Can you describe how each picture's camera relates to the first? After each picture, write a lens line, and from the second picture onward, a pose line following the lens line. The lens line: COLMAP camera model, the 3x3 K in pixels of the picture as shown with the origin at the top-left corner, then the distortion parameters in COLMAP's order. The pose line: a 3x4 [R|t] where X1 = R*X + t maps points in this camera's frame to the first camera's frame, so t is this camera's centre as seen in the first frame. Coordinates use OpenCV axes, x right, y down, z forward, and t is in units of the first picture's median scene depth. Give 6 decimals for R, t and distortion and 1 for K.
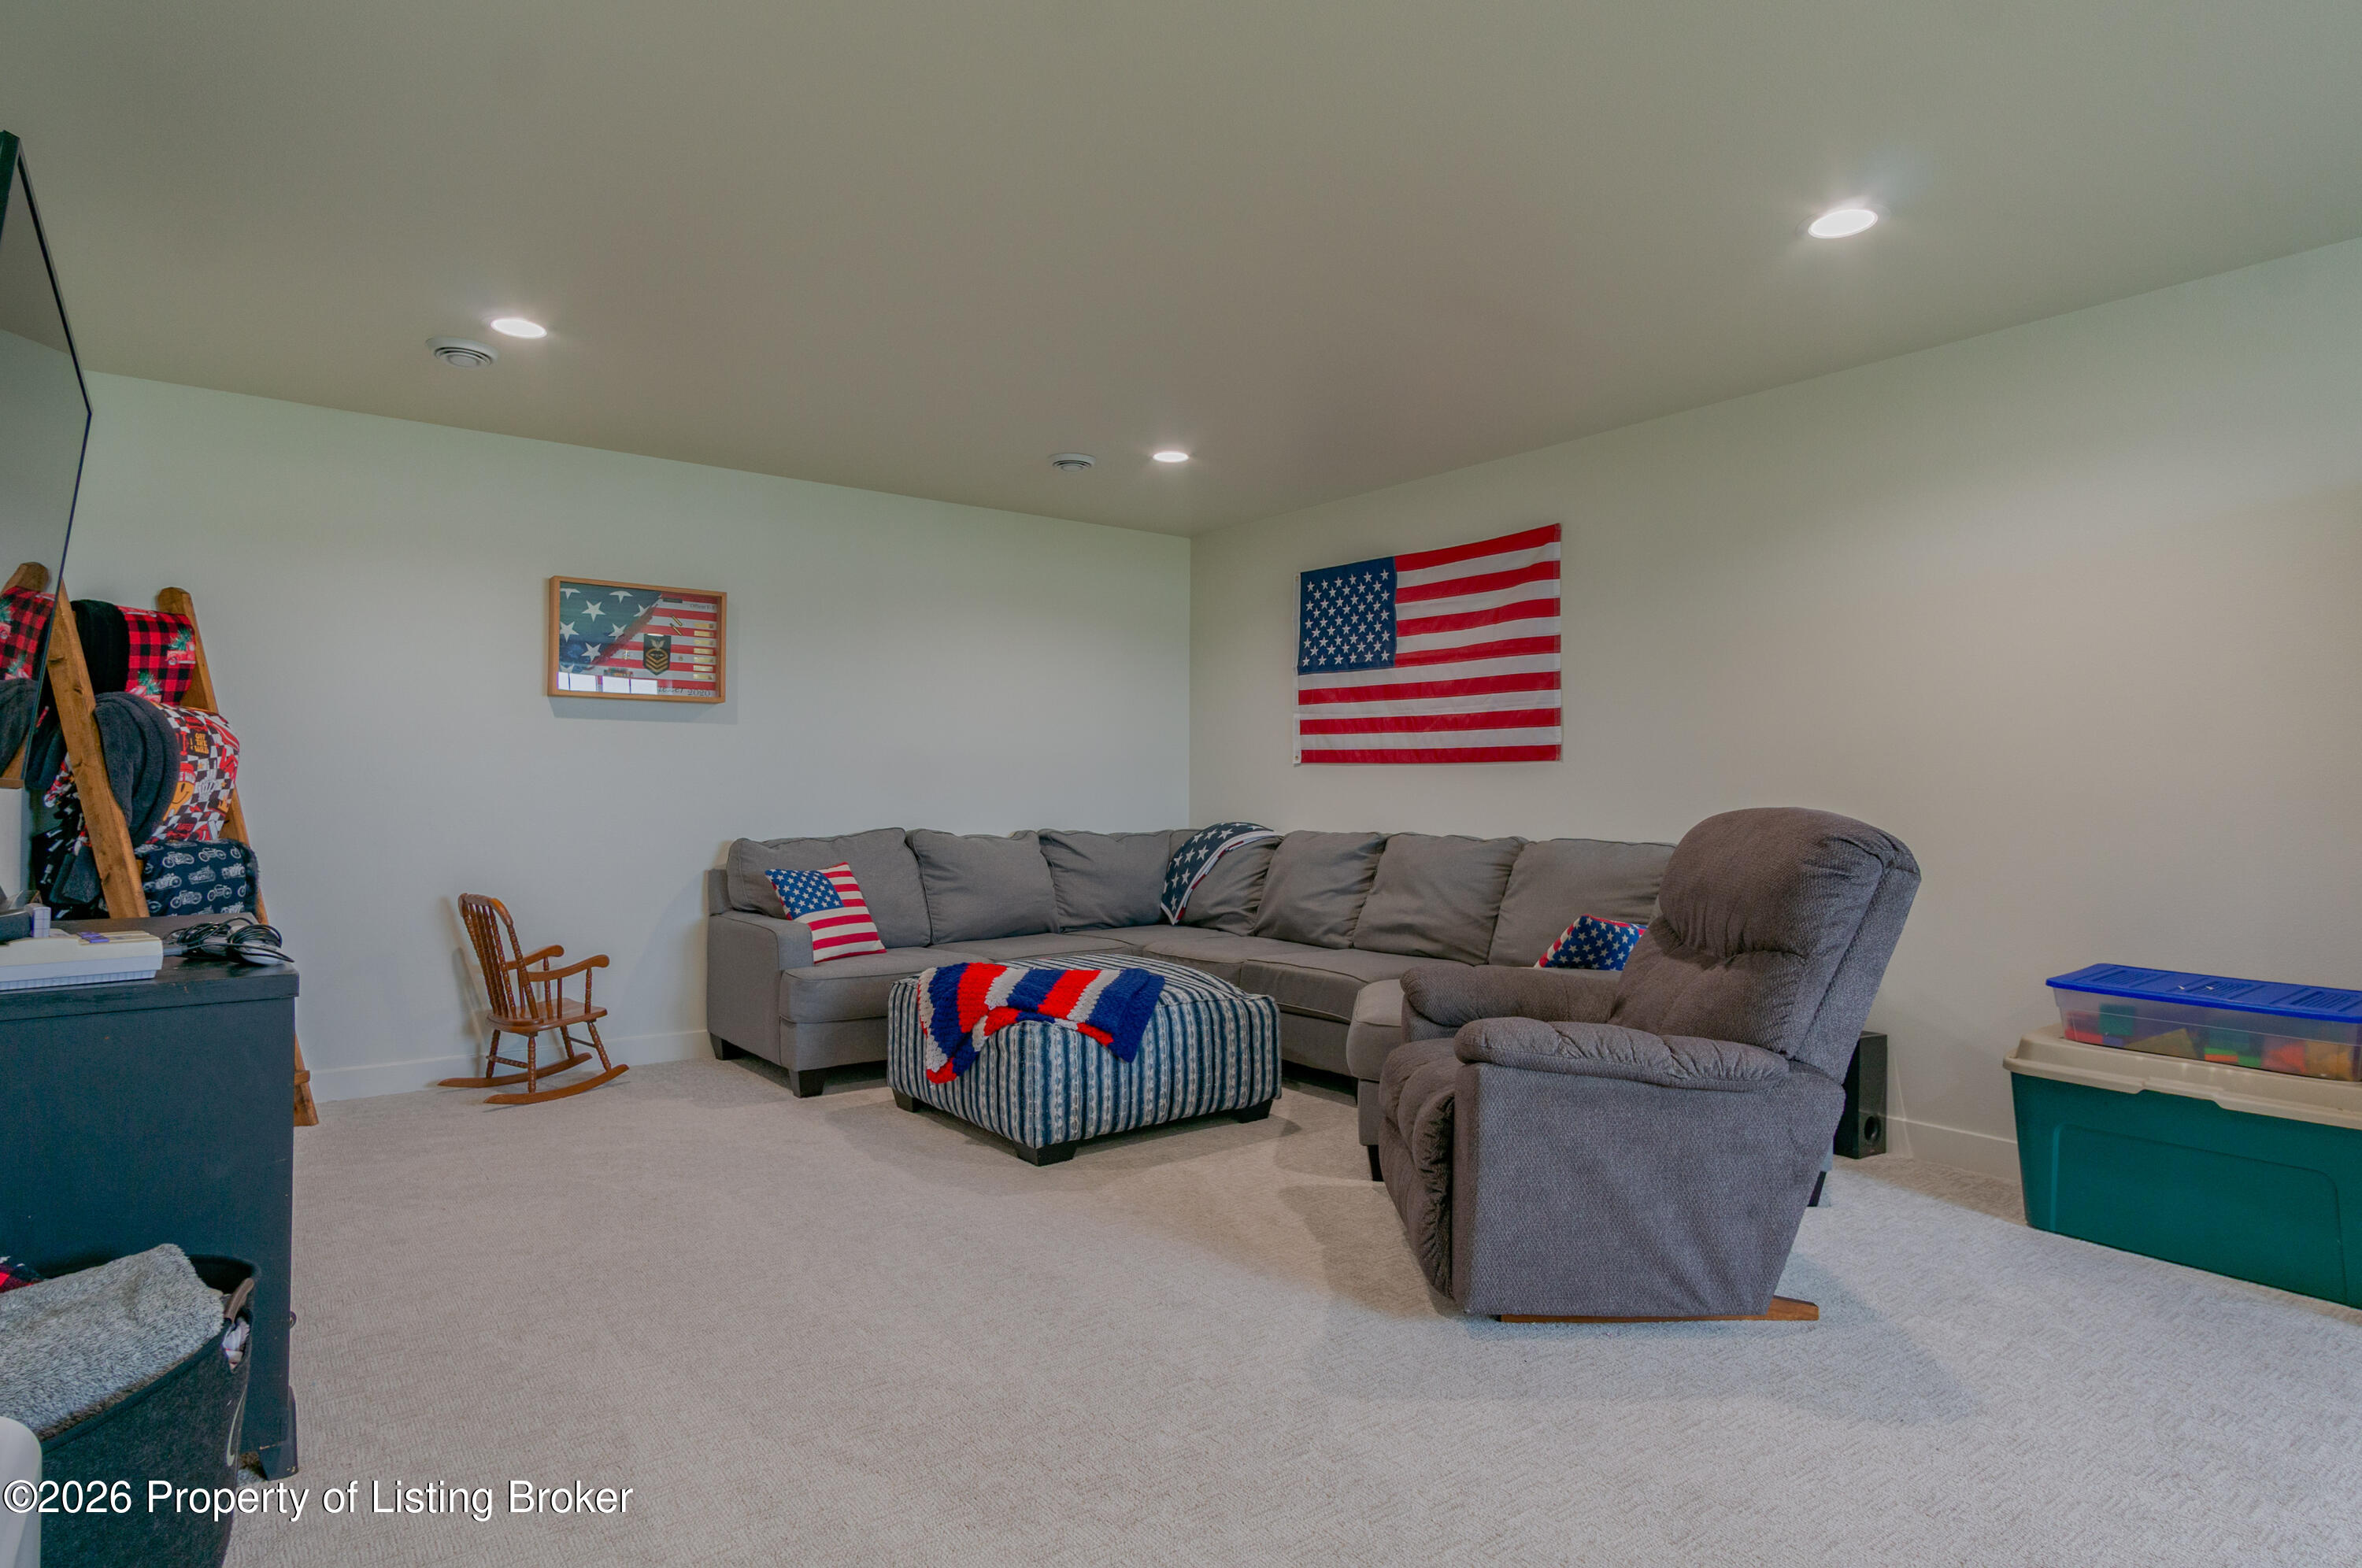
lens RADIAL K [[1299.0, 0, 1184.6], [0, 1299.0, 791.6], [0, 0, 1]] dist [0.005634, 0.003115]
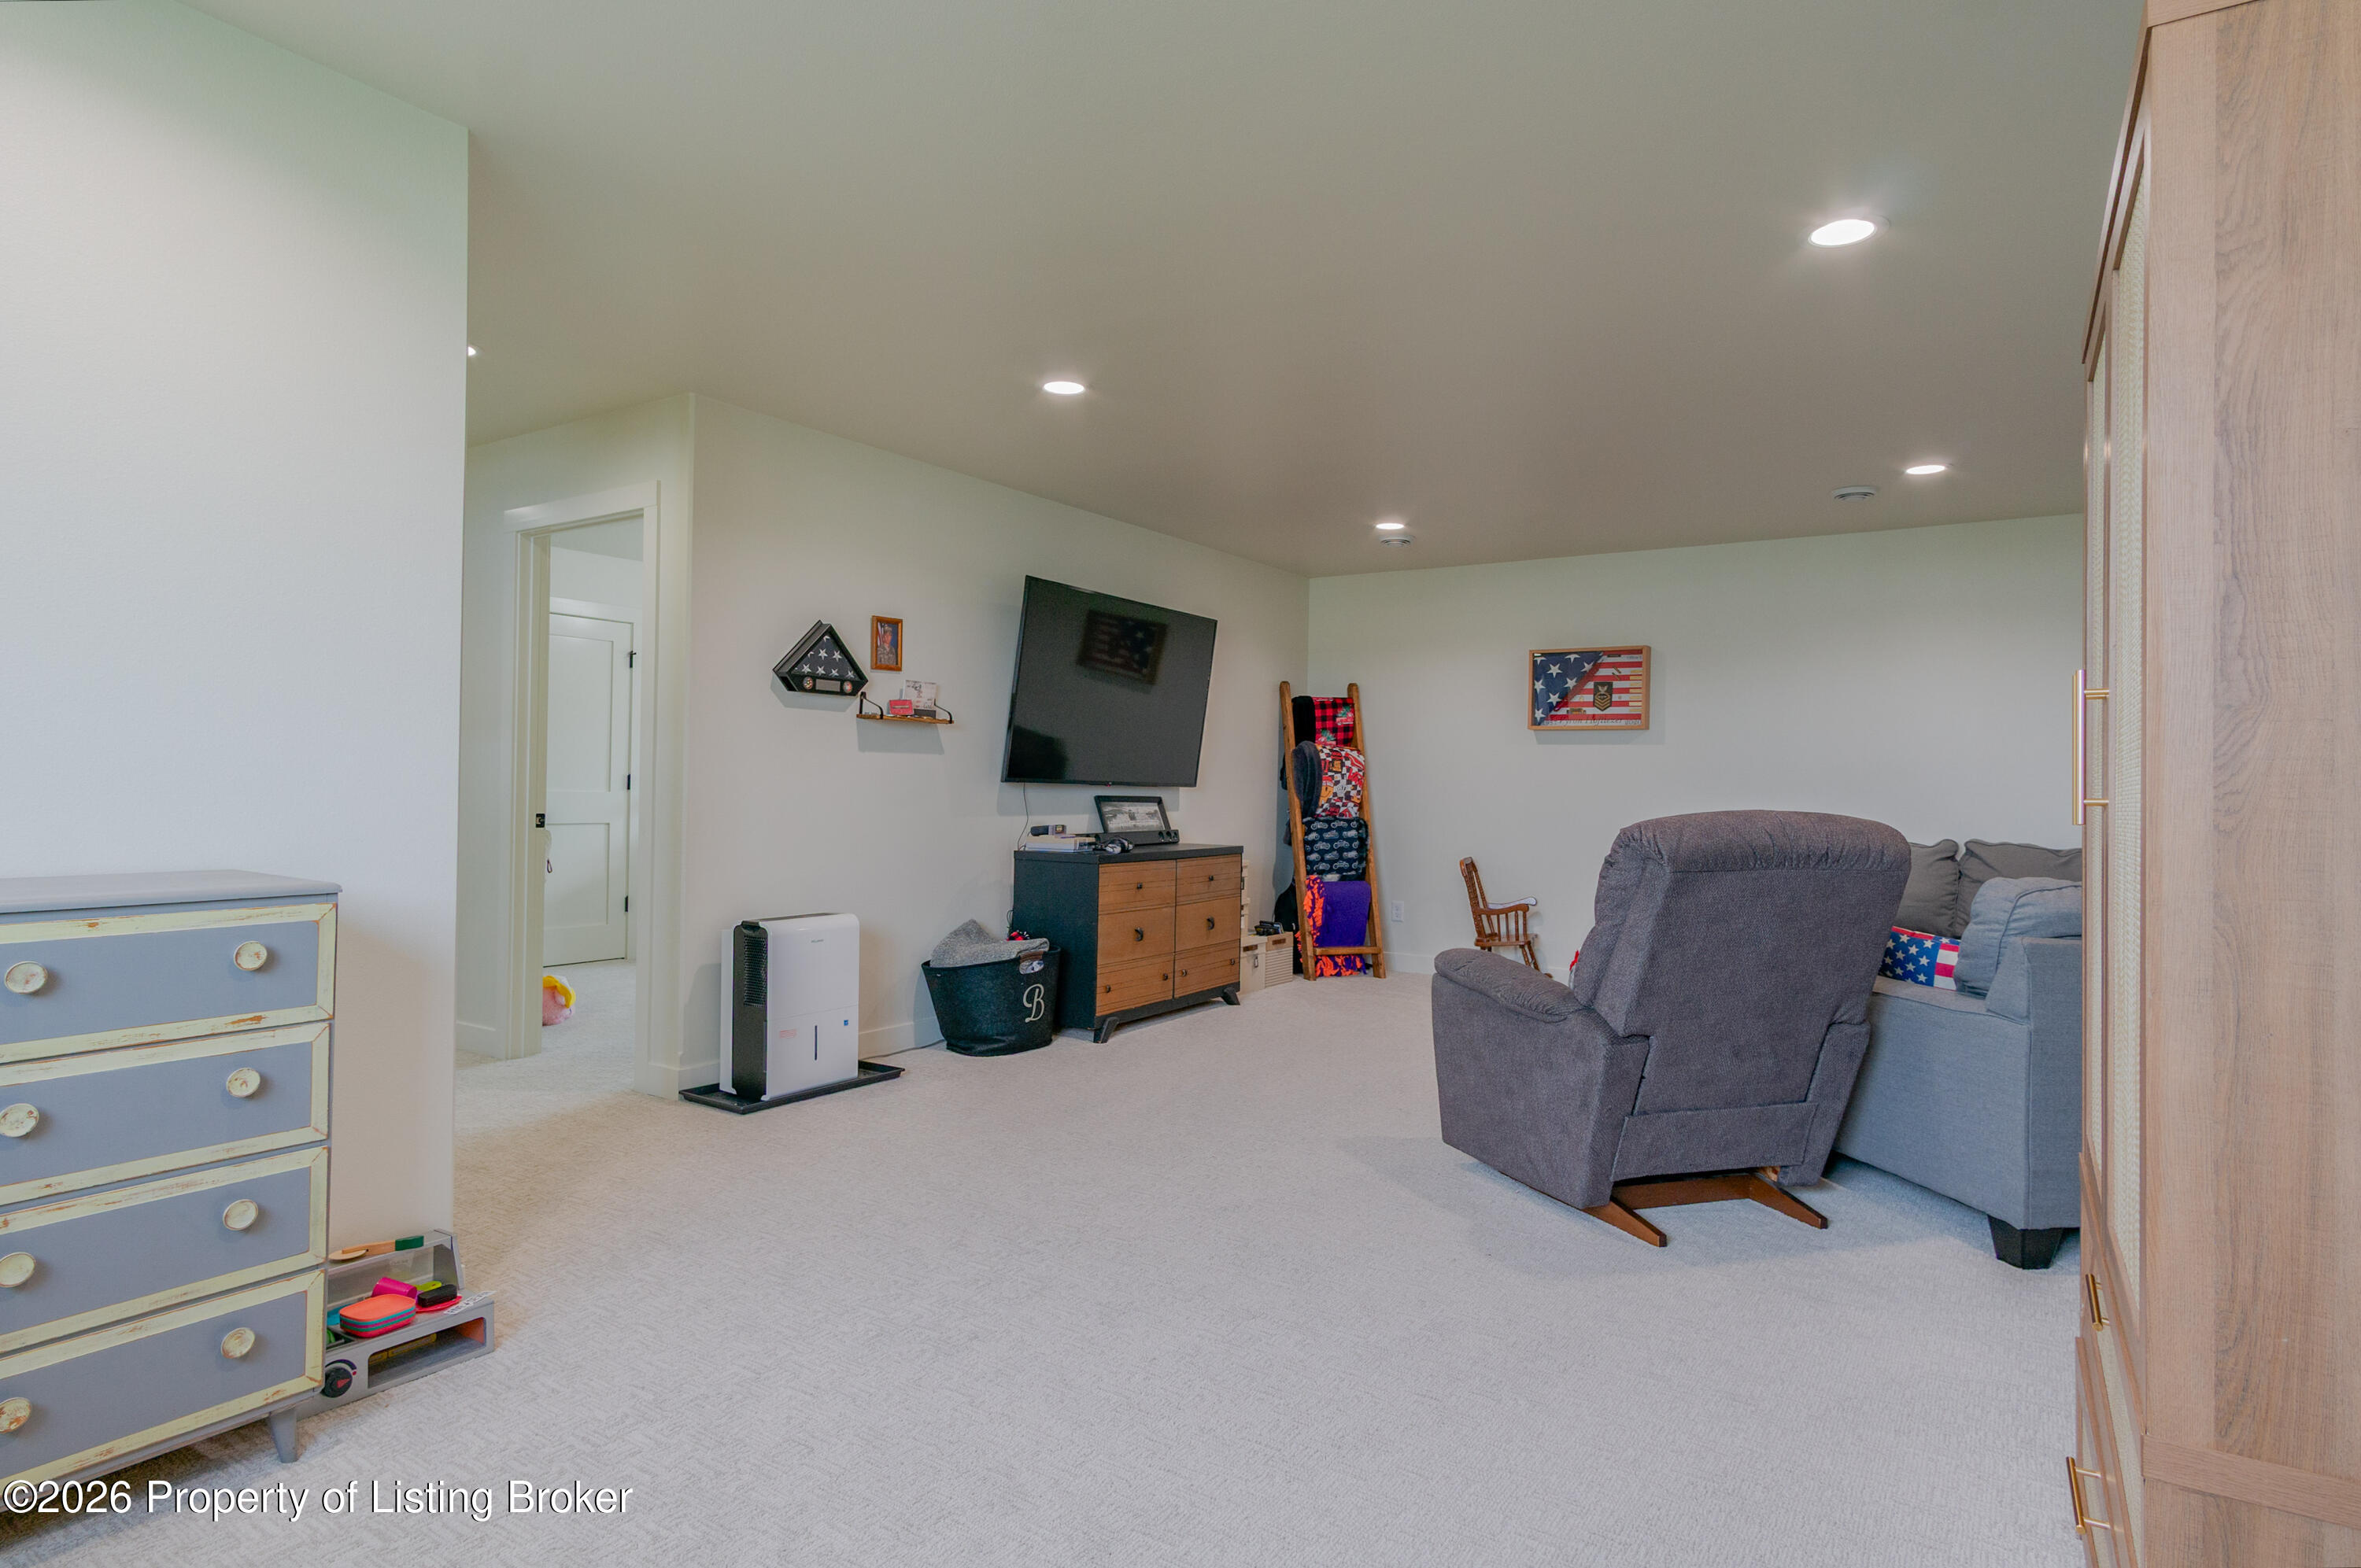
lens RADIAL K [[1298.4, 0, 1178.1], [0, 1298.4, 780.5], [0, 0, 1]] dist [0.005634, 0.003115]
pose [[0.335041, -0.005539, -0.942187, 0.928739], [-0.018000, 0.999763, -0.012278, 0.011586], [0.942032, 0.021073, 0.334862, 0.141122]]
